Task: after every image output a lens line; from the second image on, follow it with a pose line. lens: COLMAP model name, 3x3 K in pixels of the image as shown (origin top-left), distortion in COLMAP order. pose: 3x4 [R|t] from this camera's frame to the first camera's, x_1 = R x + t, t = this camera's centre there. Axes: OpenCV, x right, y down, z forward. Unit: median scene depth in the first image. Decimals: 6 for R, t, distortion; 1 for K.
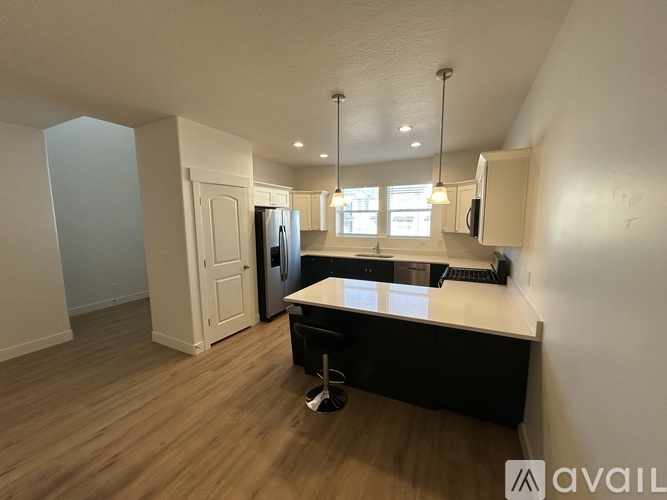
lens RADIAL K [[265.4, 0, 329.3], [0, 265.4, 251.0], [0, 0, 1]] dist [0.001196, -0.000996]
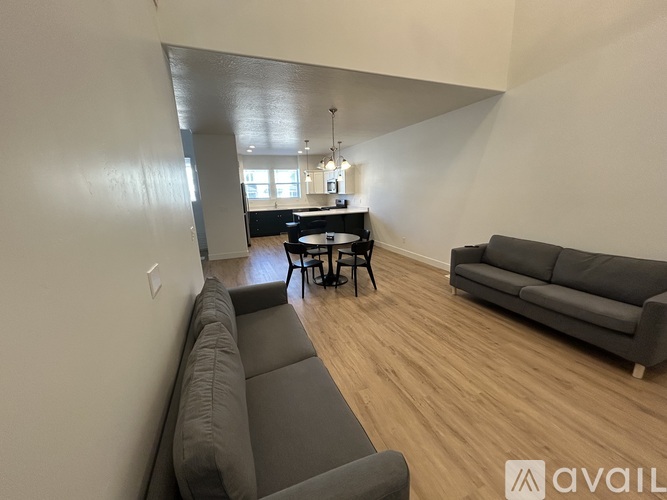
lens RADIAL K [[265.4, 0, 333.9], [0, 265.4, 250.1], [0, 0, 1]] dist [0.001196, -0.000996]
pose [[0.657729, -0.179969, 0.731439, -1.359229], [0.112079, 0.983612, 0.141231, 0.117946], [-0.744870, -0.010913, 0.667121, -0.722569]]
